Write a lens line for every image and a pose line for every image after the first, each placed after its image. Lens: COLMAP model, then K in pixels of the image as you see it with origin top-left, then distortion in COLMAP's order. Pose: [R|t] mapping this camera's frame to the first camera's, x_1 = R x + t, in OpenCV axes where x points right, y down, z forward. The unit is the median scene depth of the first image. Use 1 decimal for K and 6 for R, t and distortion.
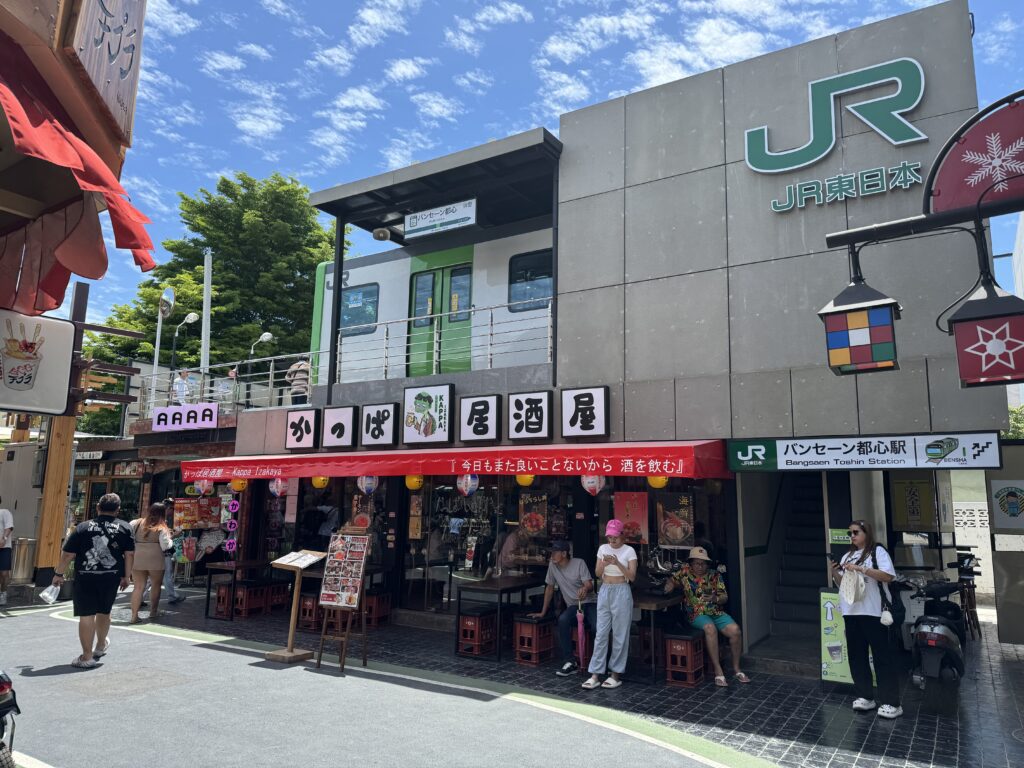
lens RADIAL K [[703.4, 0, 511.8], [0, 703.4, 382.2], [0, 0, 1]] dist [0.052928, 0.000829]
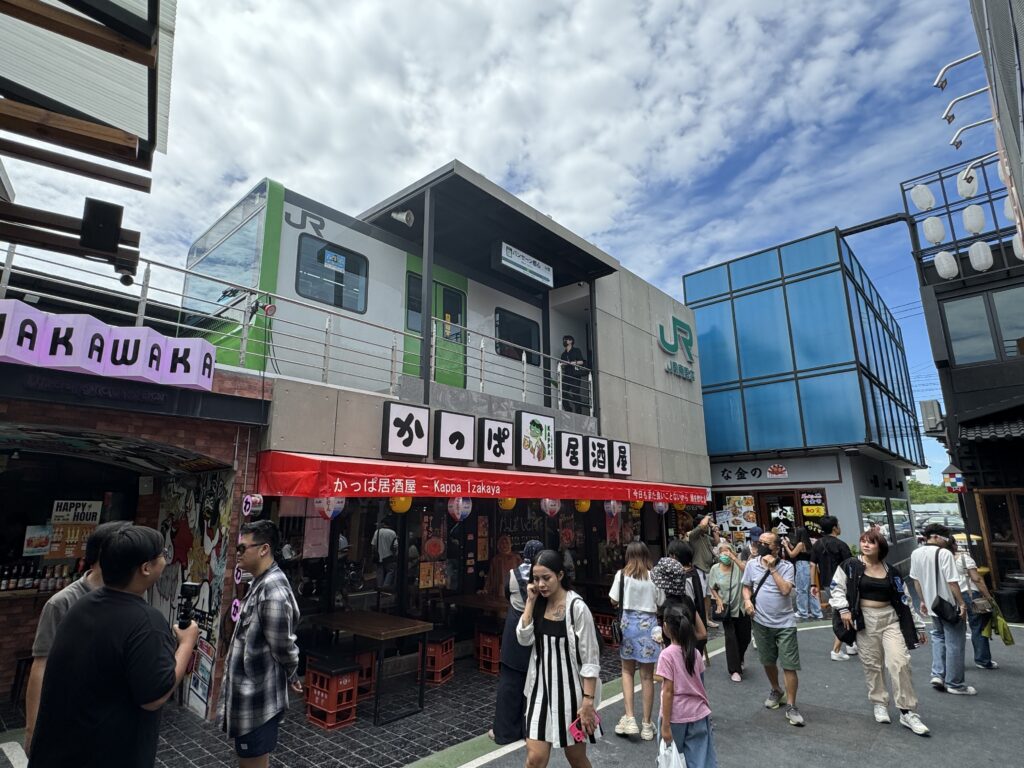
lens RADIAL K [[554.0, 0, 511.3], [0, 554.0, 383.3], [0, 0, 1]] dist [0.002379, 0.000212]
pose [[0.206534, 0.214983, 0.954529, -0.956026], [-0.157548, 0.970140, -0.184410, 0.123229], [-0.965672, -0.112297, 0.234237, 0.843978]]
